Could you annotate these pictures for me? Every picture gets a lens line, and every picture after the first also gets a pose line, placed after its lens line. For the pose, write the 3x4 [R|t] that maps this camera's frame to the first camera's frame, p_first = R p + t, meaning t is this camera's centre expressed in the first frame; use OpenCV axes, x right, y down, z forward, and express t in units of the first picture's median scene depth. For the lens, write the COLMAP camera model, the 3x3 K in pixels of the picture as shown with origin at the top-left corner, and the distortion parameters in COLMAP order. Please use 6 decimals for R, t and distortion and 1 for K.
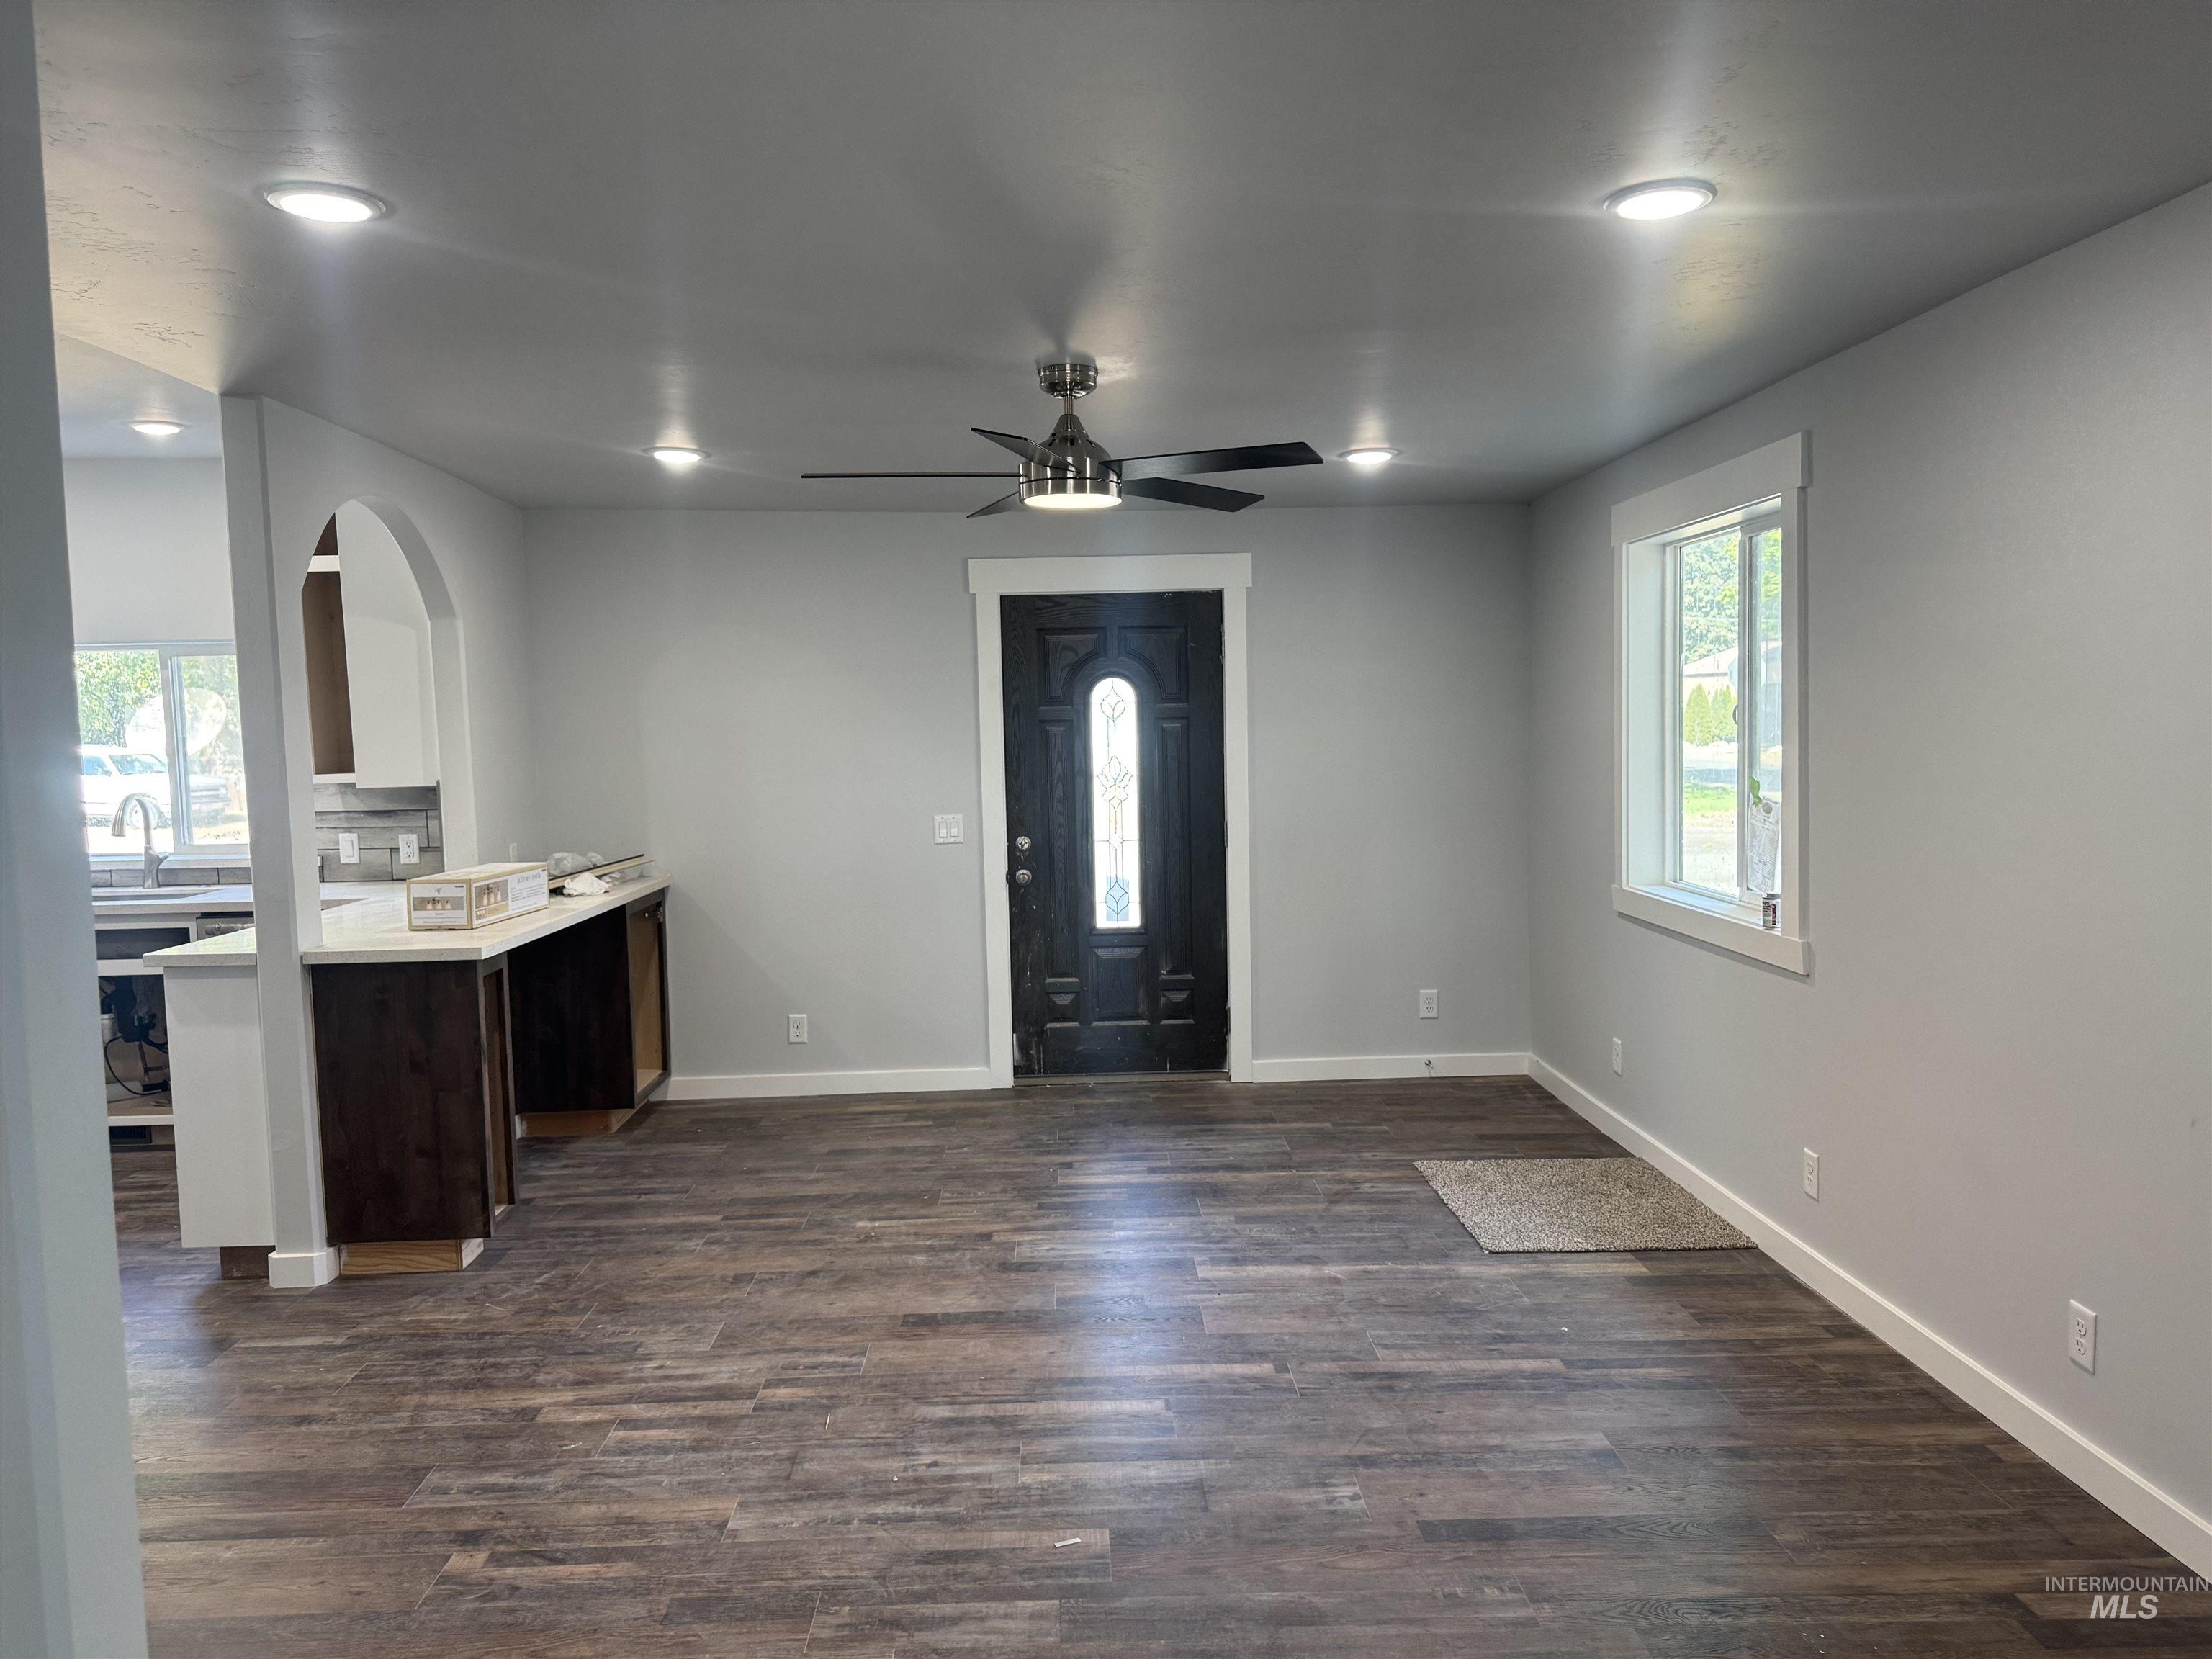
lens RADIAL K [[1561.4, 0, 1064.6], [0, 1561.4, 854.8], [0, 0, 1]] dist [0.078076, -0.093347]
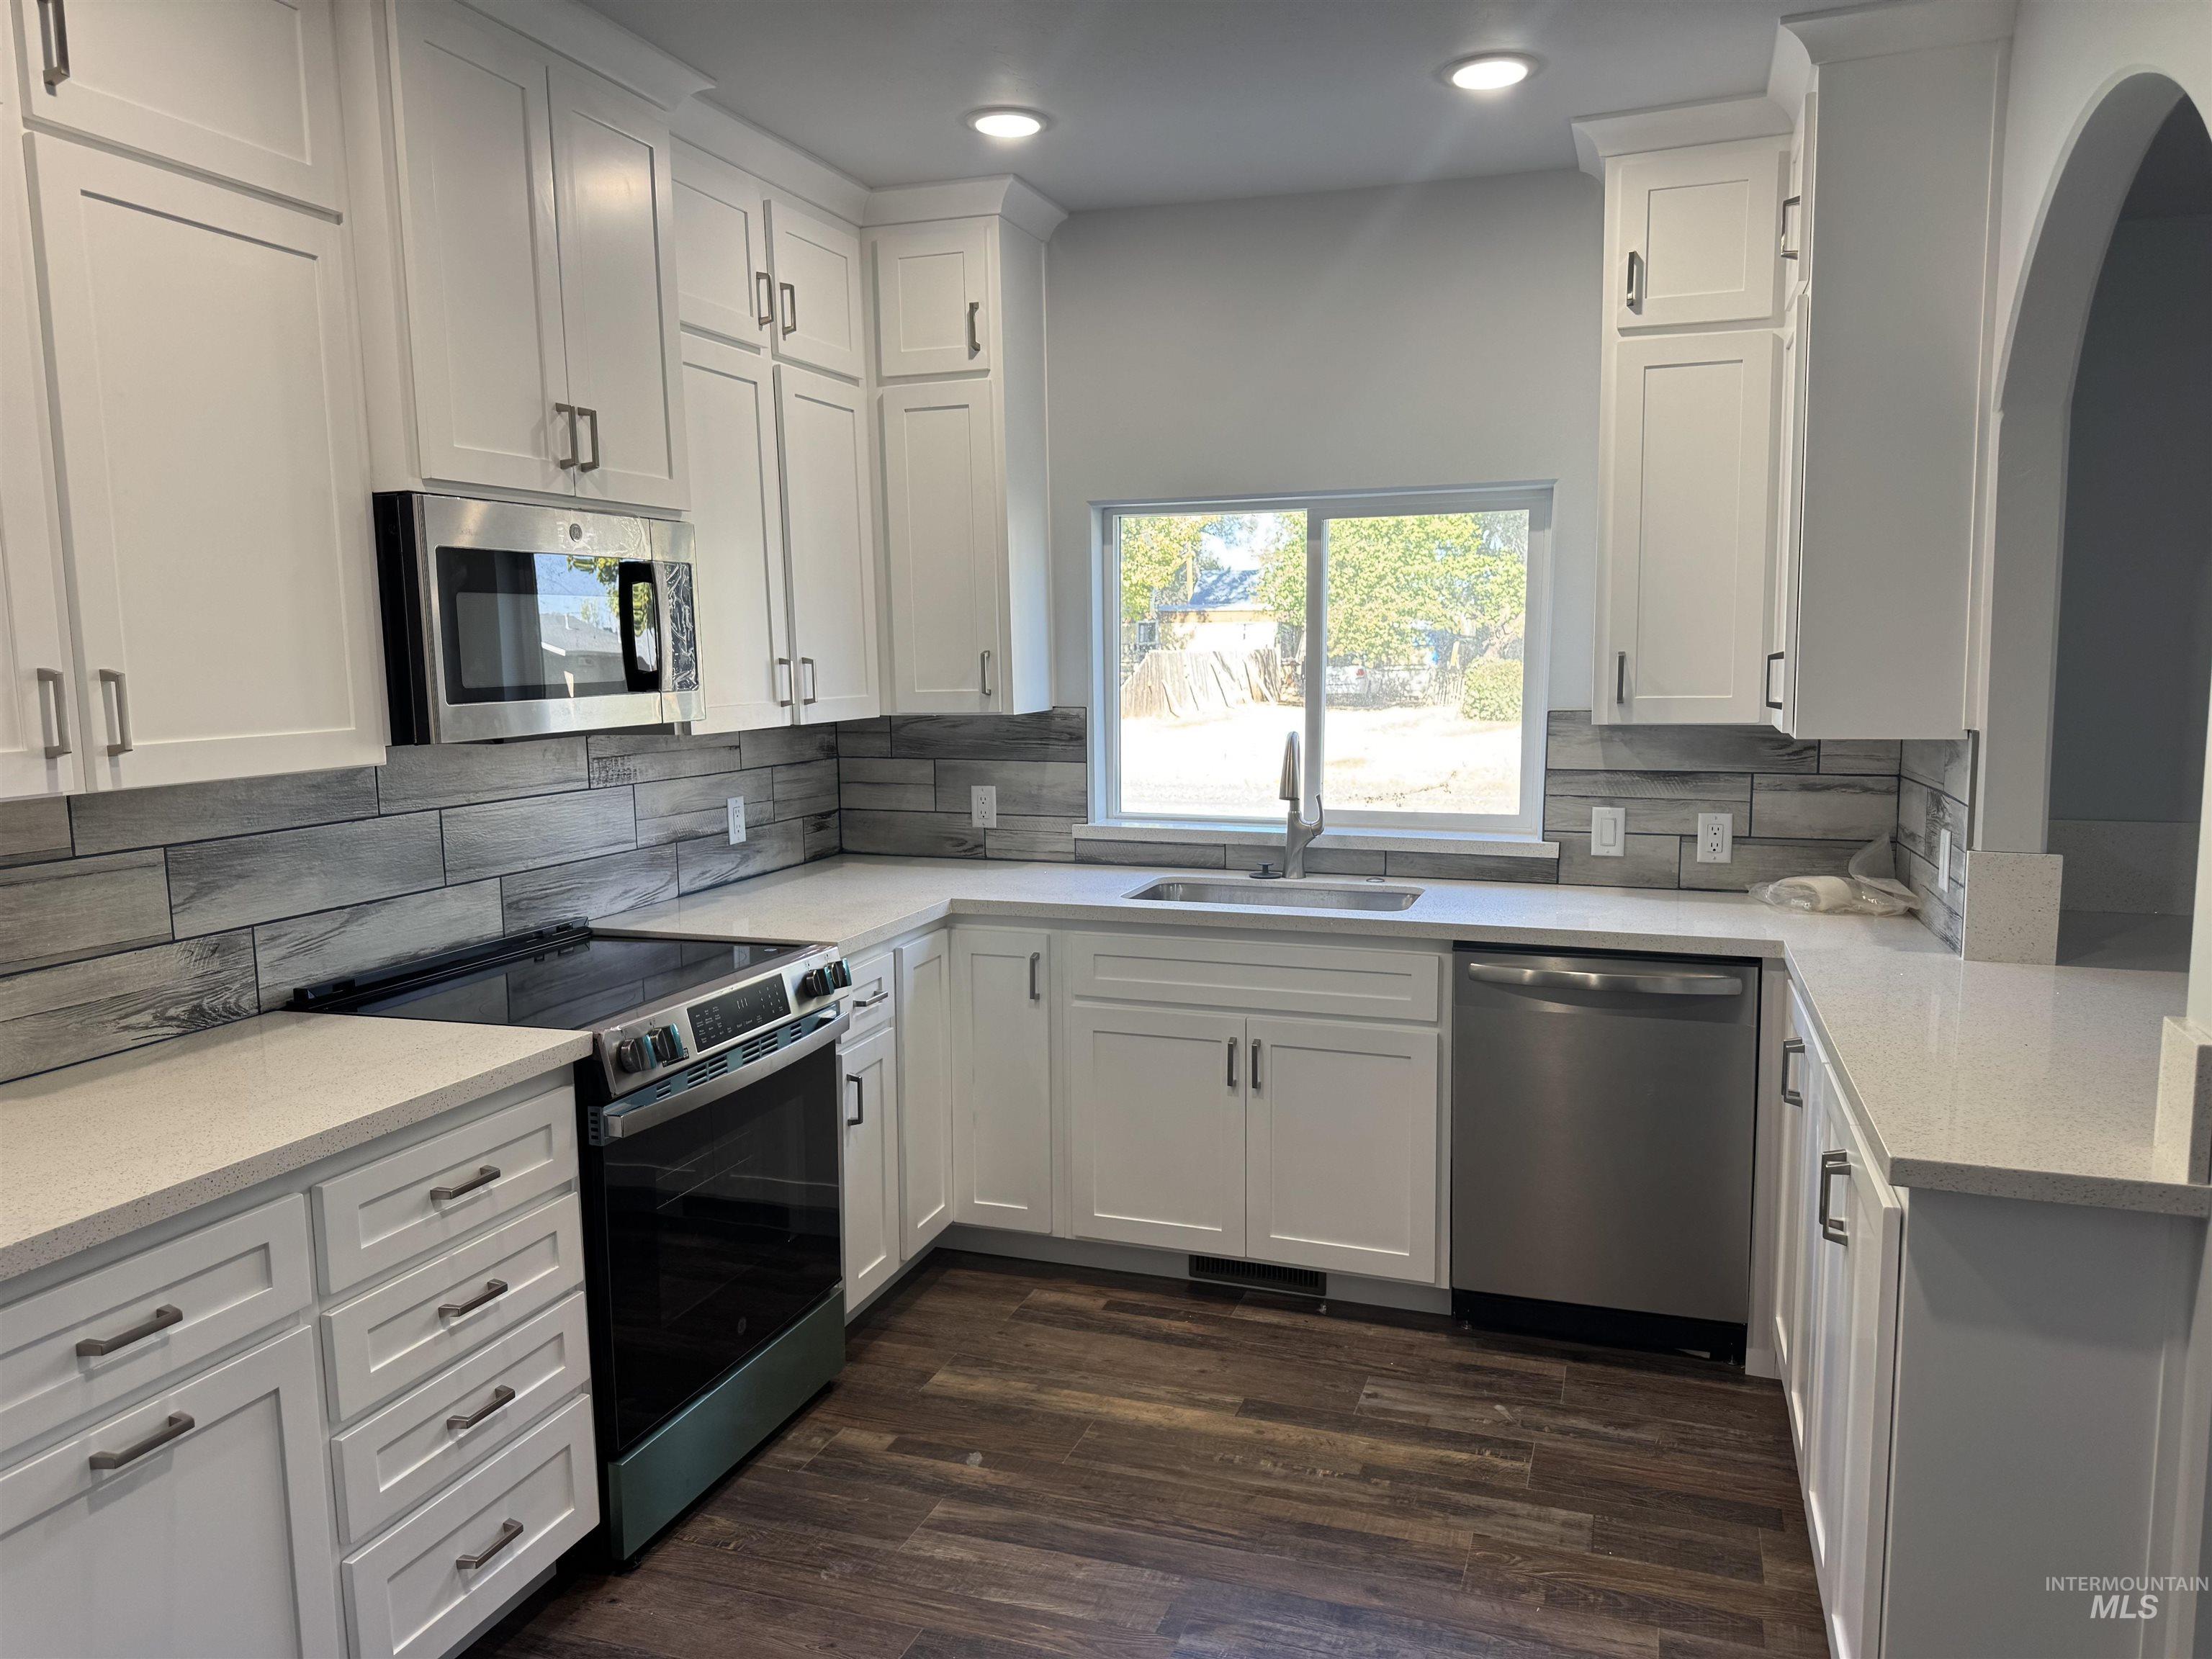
lens RADIAL K [[1561.4, 0, 1121.9], [0, 1561.4, 829.1], [0, 0, 1]] dist [0.078076, -0.093347]
pose [[0.942813, 0.055364, -0.328692, -0.430592], [-0.045628, 0.998263, 0.037266, -0.018967], [0.330185, -0.020137, 0.943702, 0.369559]]
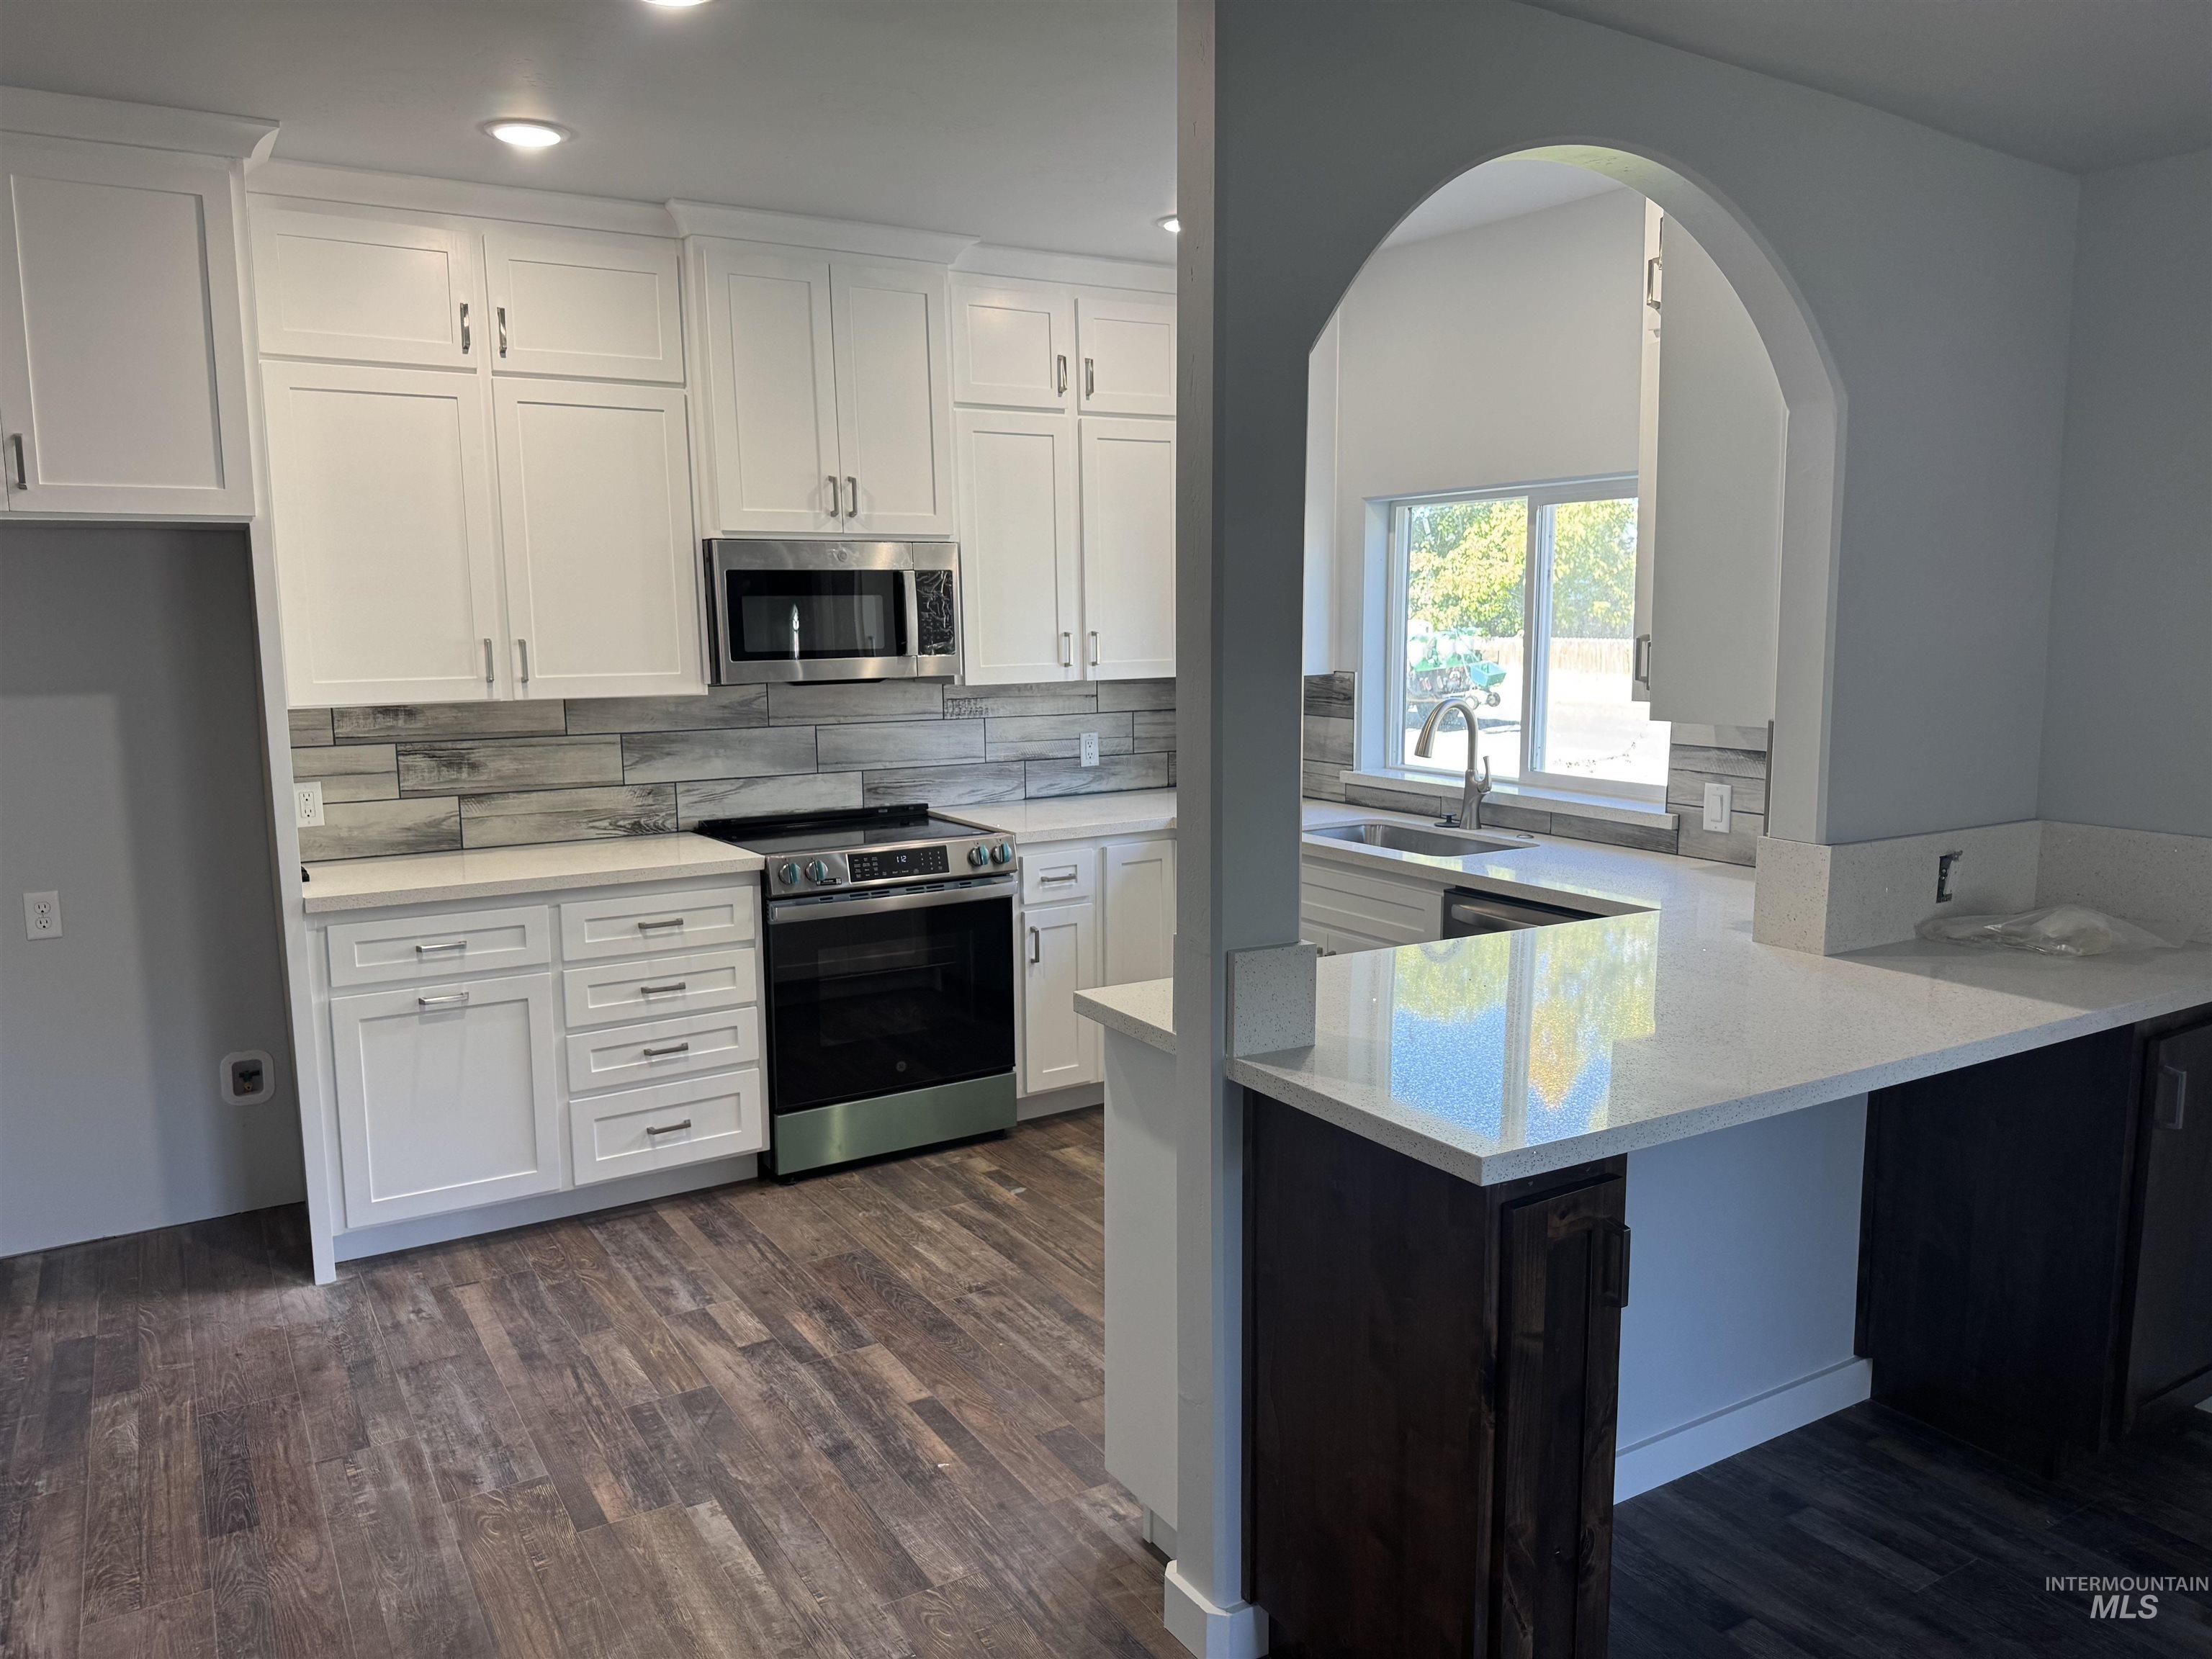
lens RADIAL K [[1561.4, 0, 1103.0], [0, 1561.4, 826.3], [0, 0, 1]] dist [0.078076, -0.093347]
pose [[0.520362, 0.137993, -0.842723, -0.053841], [-0.083090, 0.990356, 0.110862, -0.045592], [0.849894, 0.012334, 0.526809, 0.467486]]
